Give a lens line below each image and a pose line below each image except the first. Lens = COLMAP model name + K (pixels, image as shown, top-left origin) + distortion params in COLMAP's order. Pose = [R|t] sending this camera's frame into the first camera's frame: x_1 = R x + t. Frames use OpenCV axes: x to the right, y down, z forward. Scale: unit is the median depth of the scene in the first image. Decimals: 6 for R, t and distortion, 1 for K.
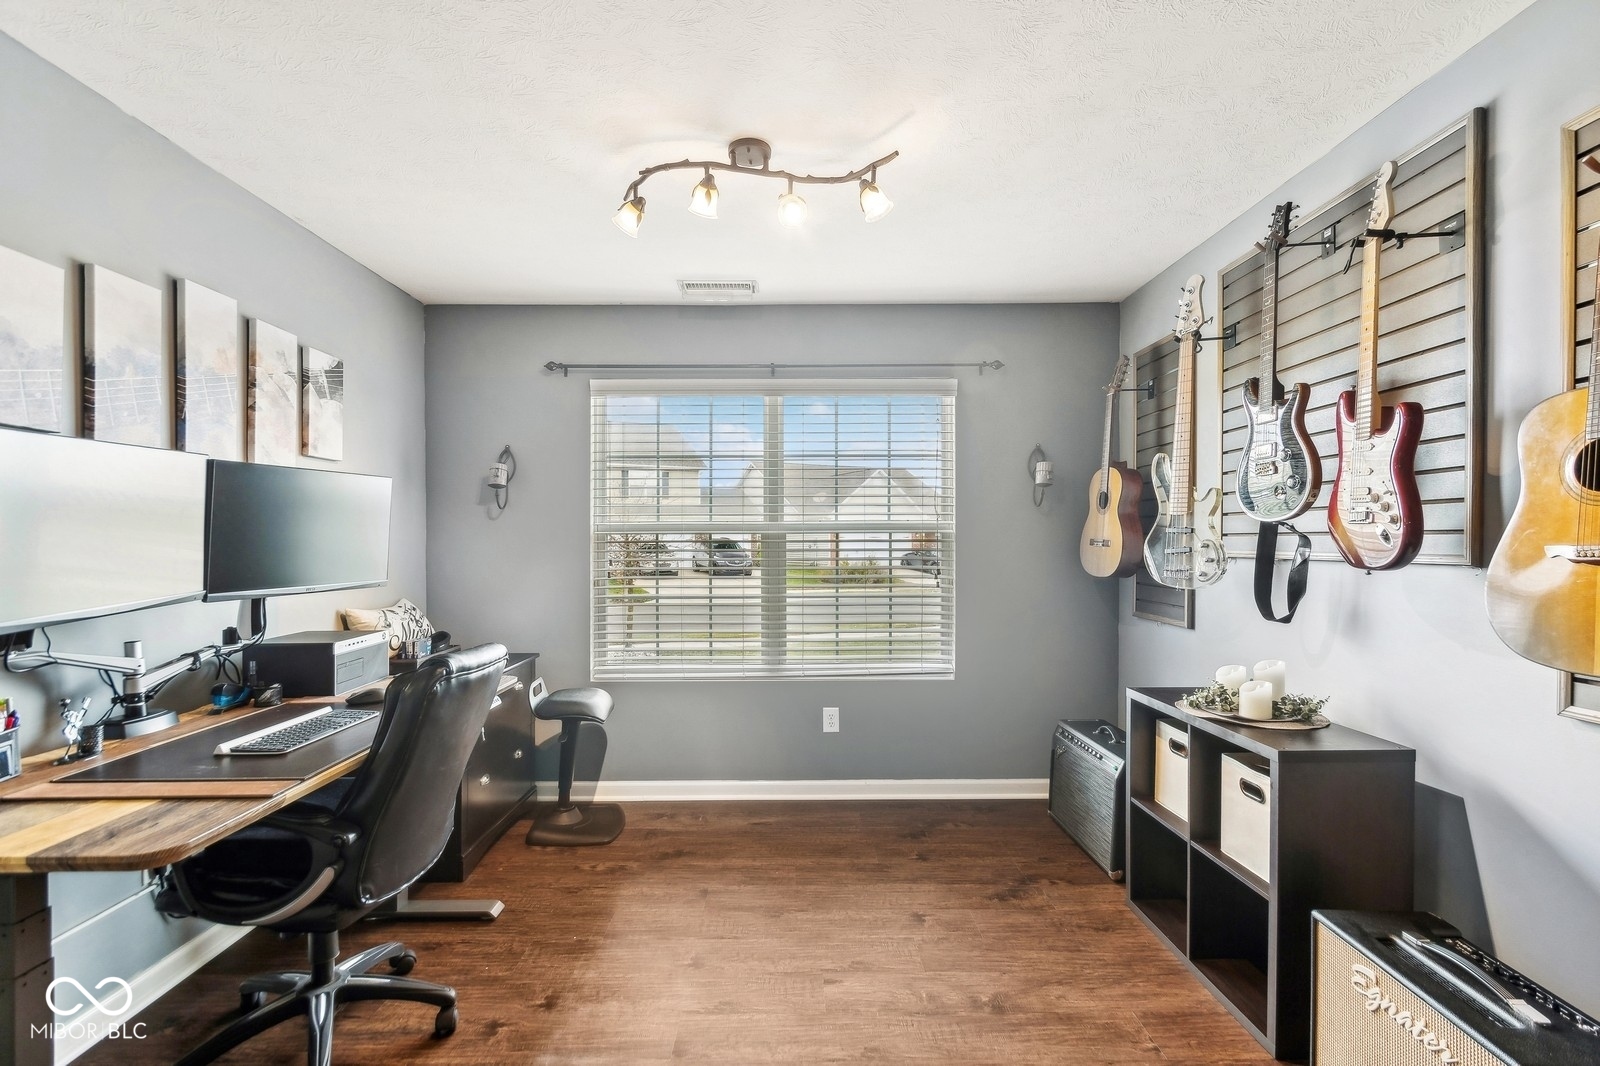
lens RADIAL K [[737.4, 0, 798.7], [0, 737.4, 551.0], [0, 0, 1]] dist [0.000369, -0.000127]
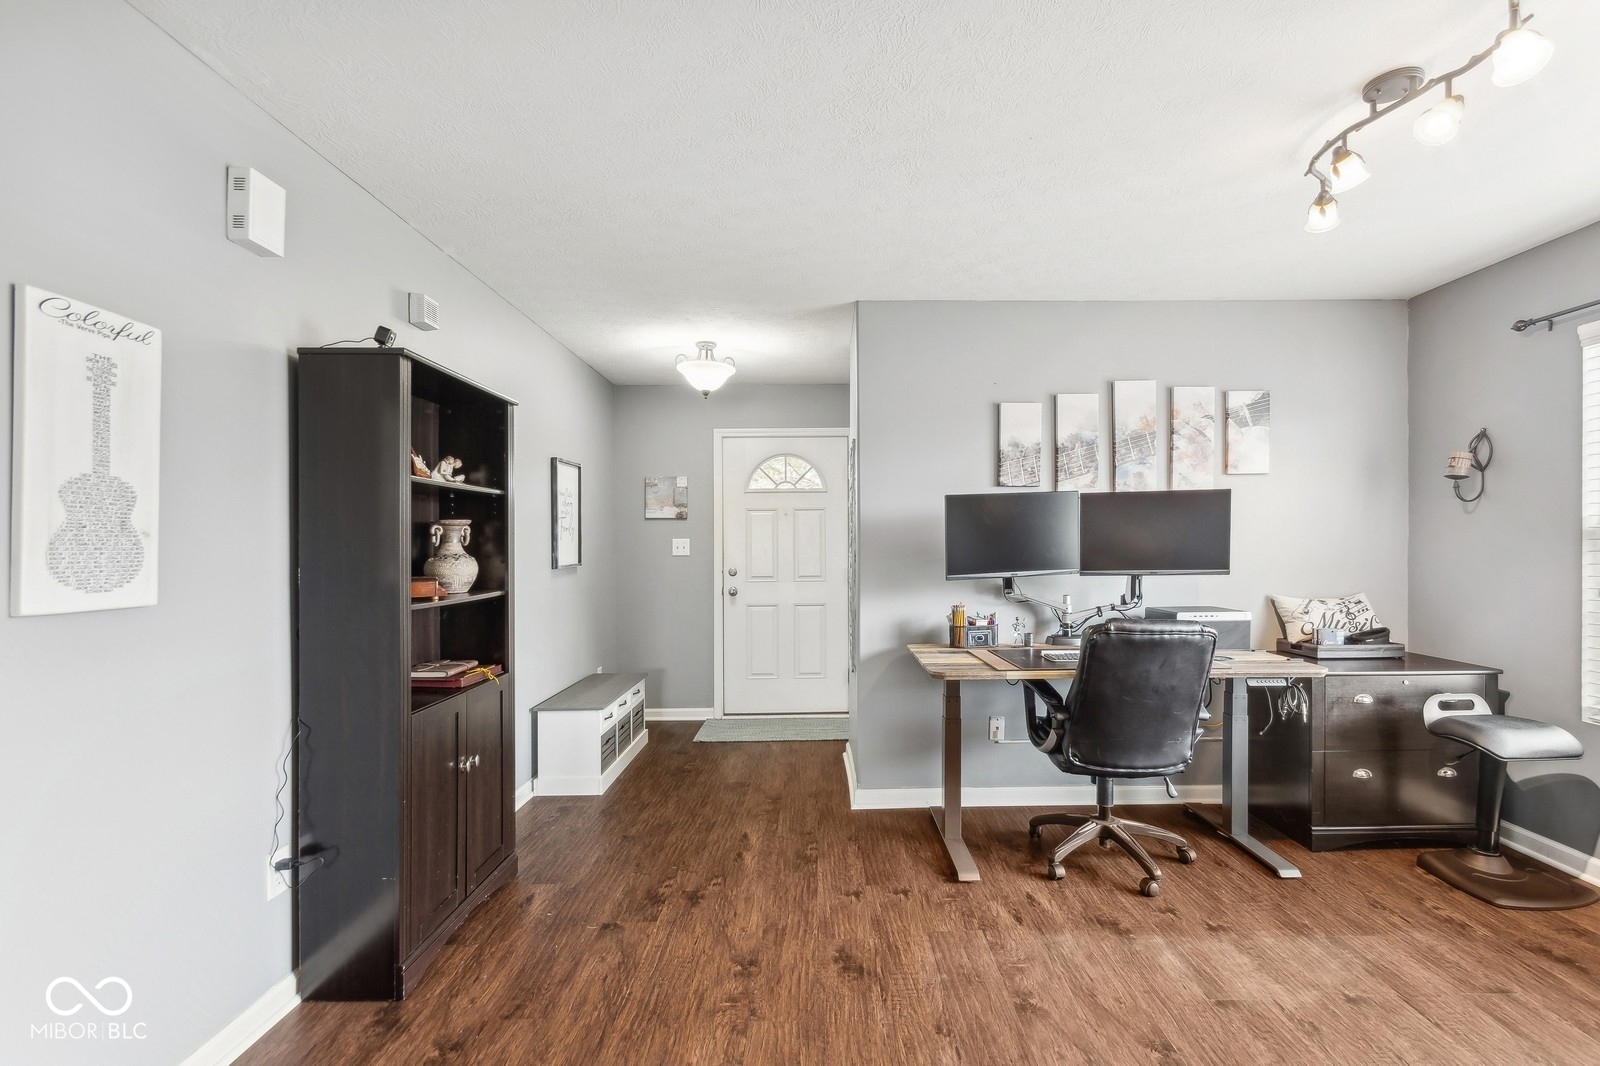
lens RADIAL K [[711.0, 0, 773.1], [0, 711.0, 538.7], [0, 0, 1]] dist [0.000368, 0.000078]
pose [[-0.062449, -0.002800, -0.998044, 0.663126], [-0.005572, 0.999981, -0.002457, -0.006524], [0.998033, 0.005408, -0.062464, 0.277120]]
